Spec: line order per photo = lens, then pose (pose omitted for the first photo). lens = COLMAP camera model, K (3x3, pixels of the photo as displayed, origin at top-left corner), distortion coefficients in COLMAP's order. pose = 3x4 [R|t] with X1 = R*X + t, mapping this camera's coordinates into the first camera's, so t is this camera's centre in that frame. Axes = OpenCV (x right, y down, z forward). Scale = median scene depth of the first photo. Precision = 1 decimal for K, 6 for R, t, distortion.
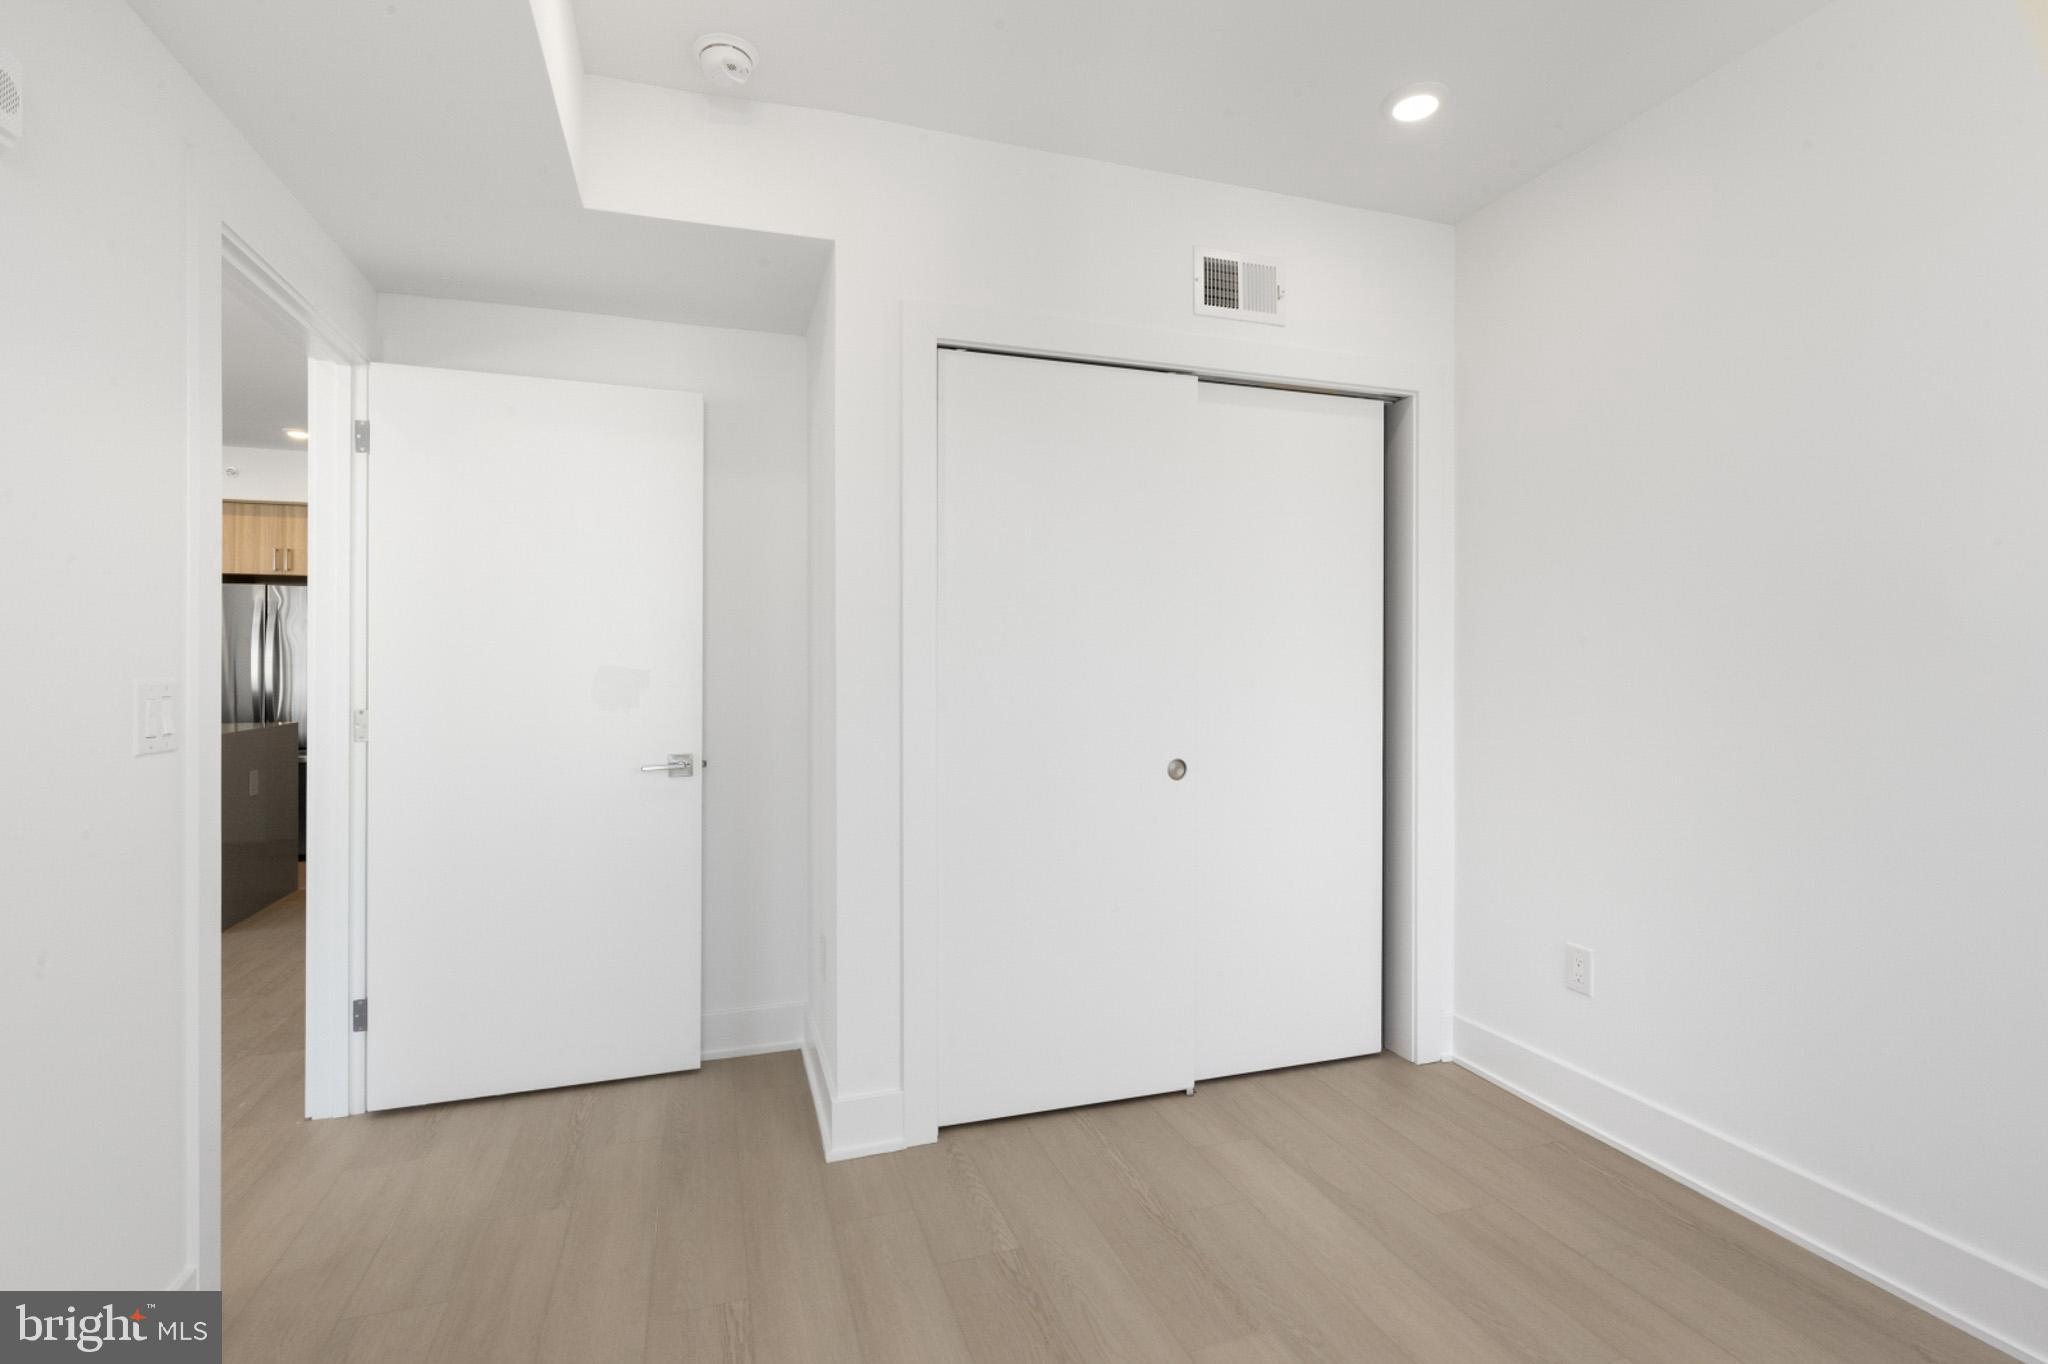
lens RADIAL K [[946.2, 0, 1024.9], [0, 946.2, 663.4], [0, 0, 1]] dist [0.003539, 0.000237]
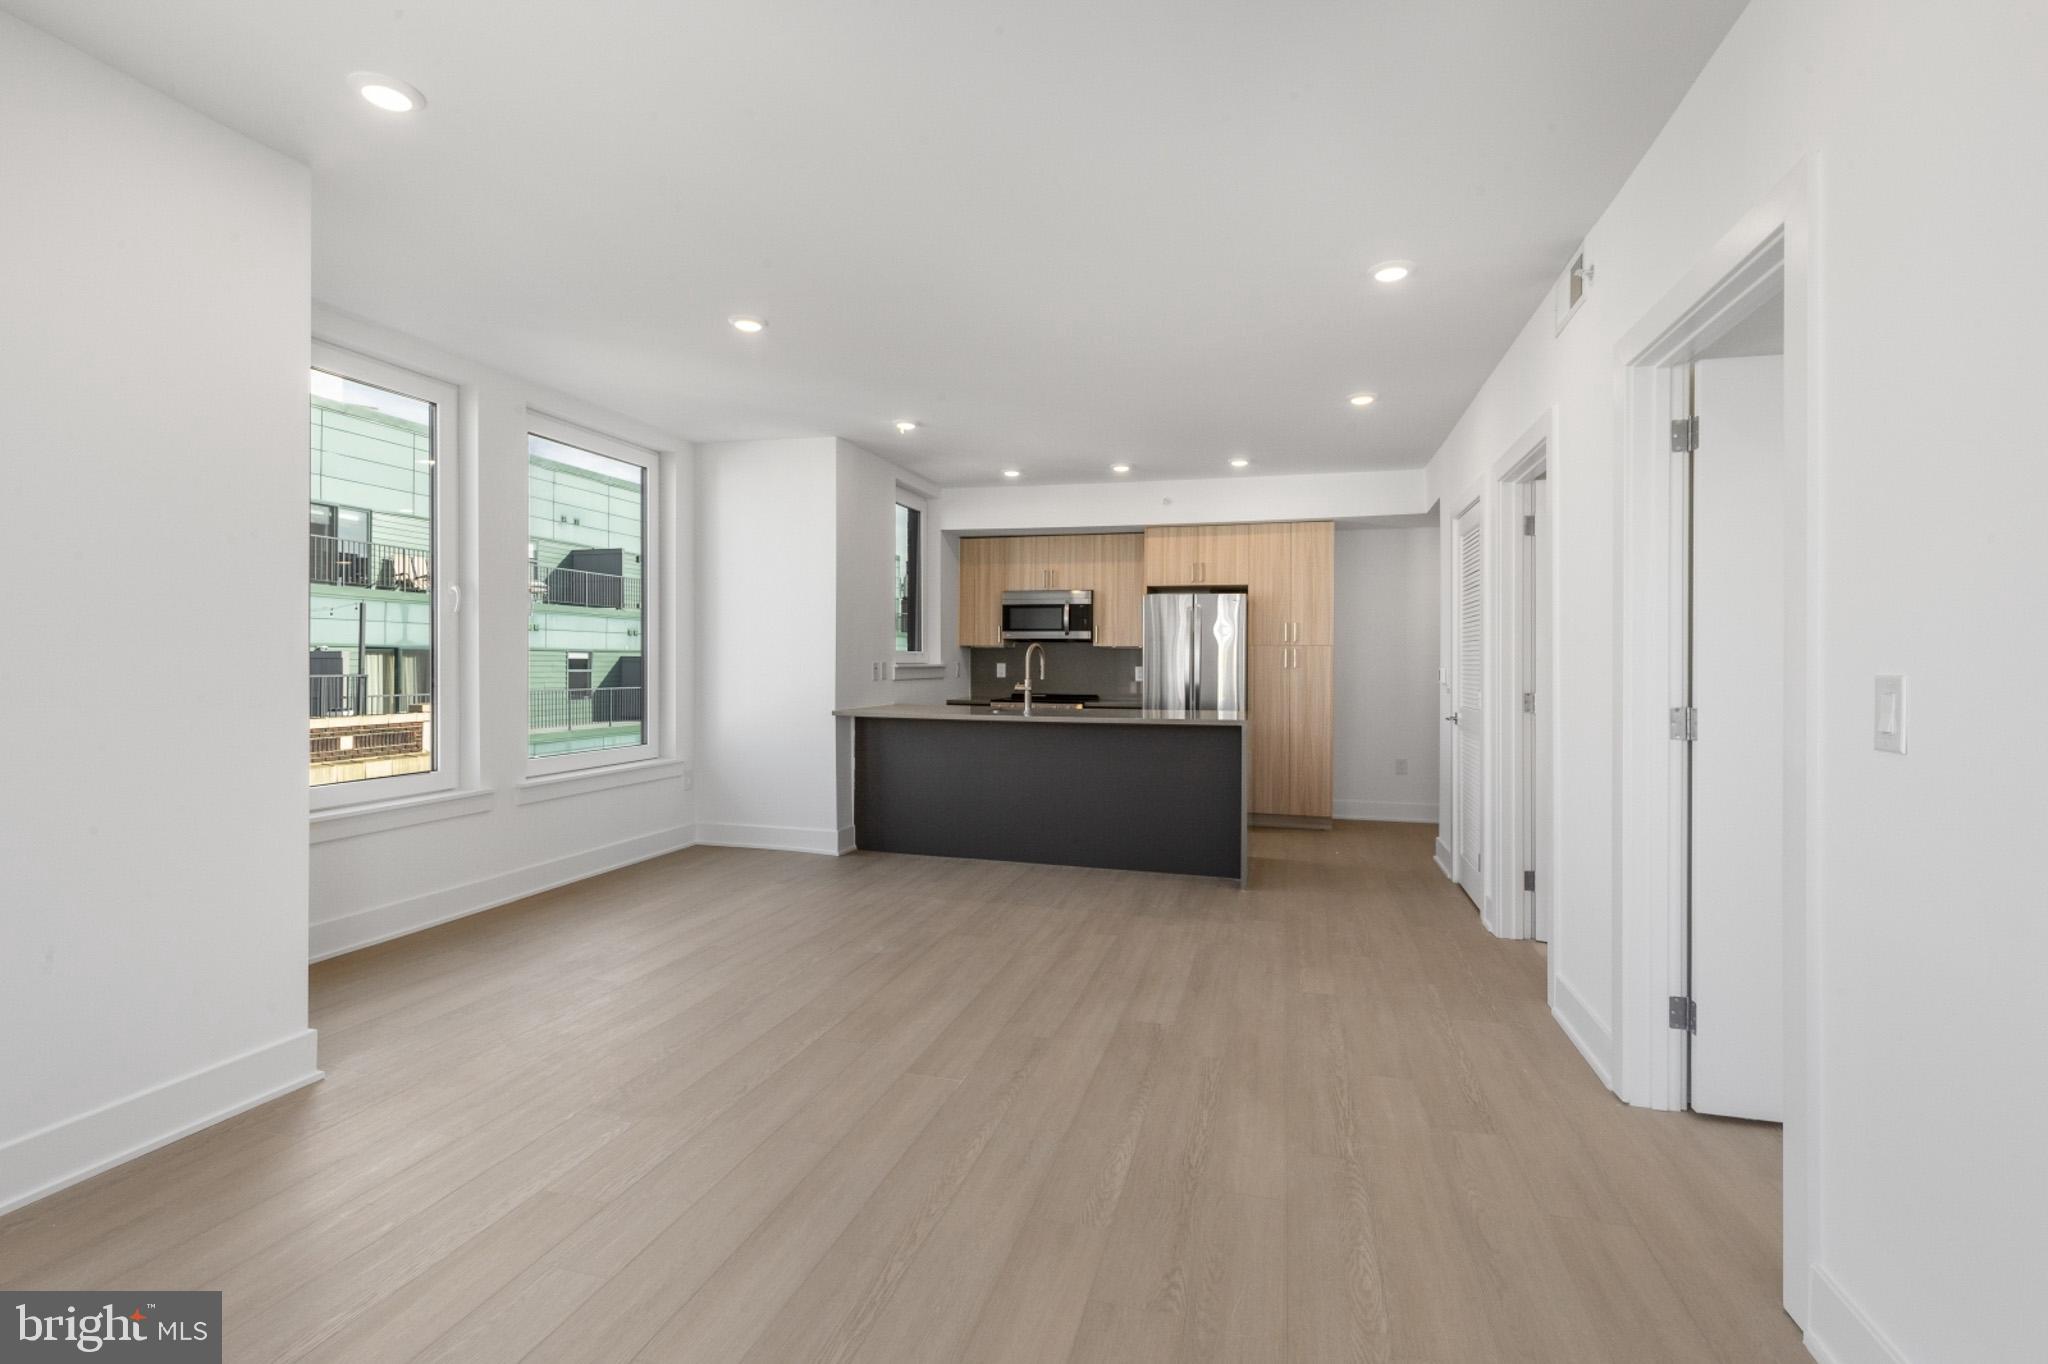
lens RADIAL K [[941.5, 0, 1015.4], [0, 941.5, 663.9], [0, 0, 1]] dist [0.001159, -0.000302]
pose [[0.819374, 0.005408, -0.573233, -0.299669], [-0.003548, 0.999984, 0.004362, 0.000161], [0.573248, -0.001540, 0.819380, -0.090885]]
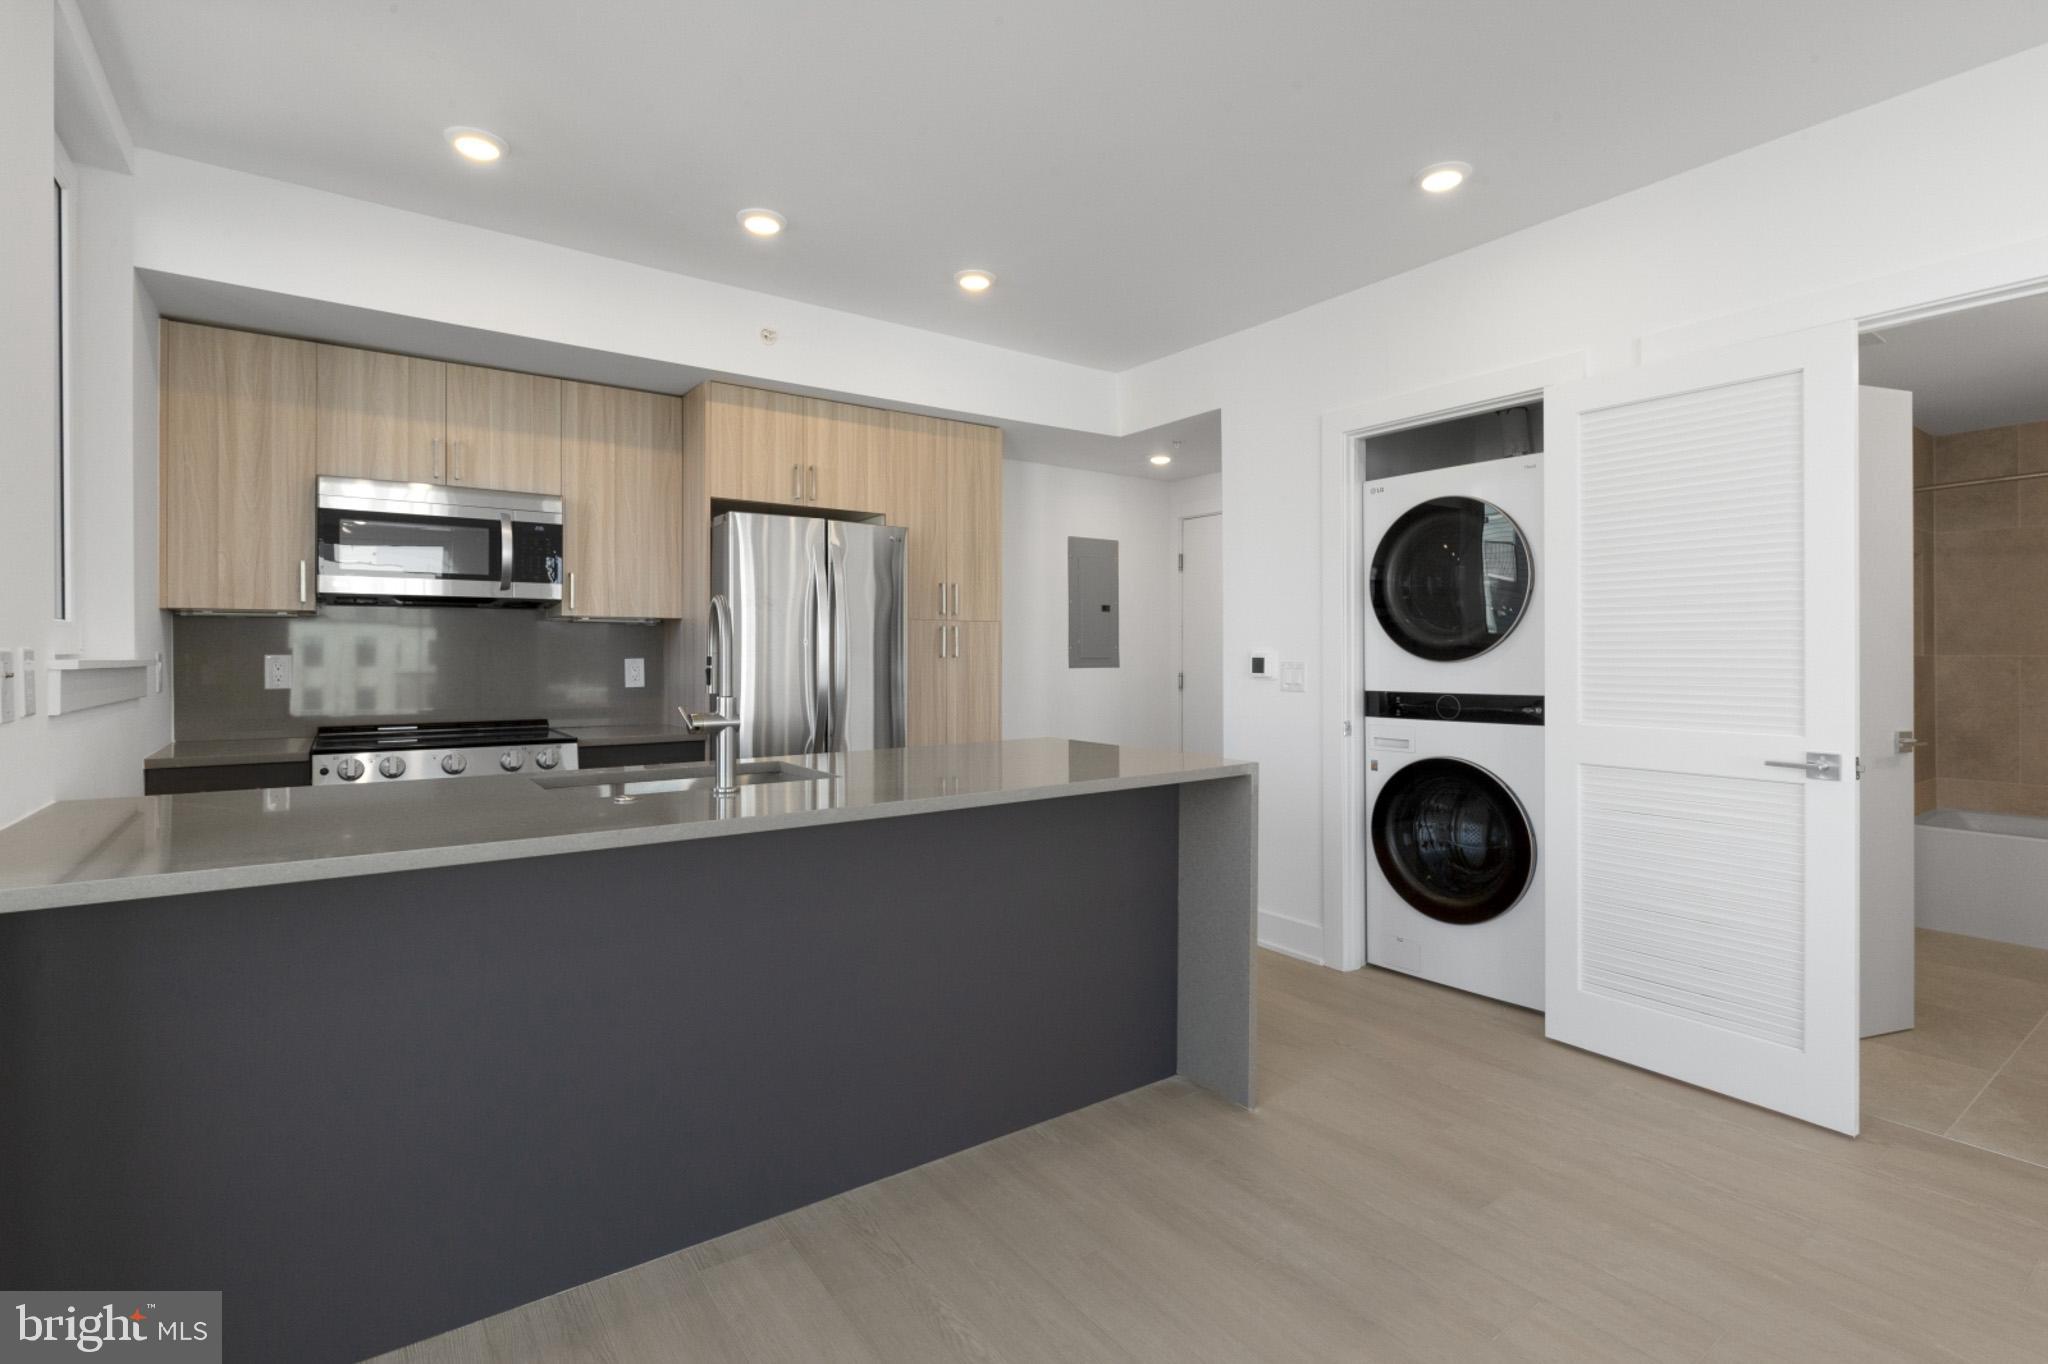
lens RADIAL K [[953.1, 0, 1015.6], [0, 953.1, 647.5], [0, 0, 1]] dist [-0.004652, -0.000542]
pose [[0.958680, -0.000637, 0.284485, -0.839644], [0.001606, 0.999994, -0.003171, 0.003927], [-0.284481, 0.003497, 0.958675, 0.351283]]
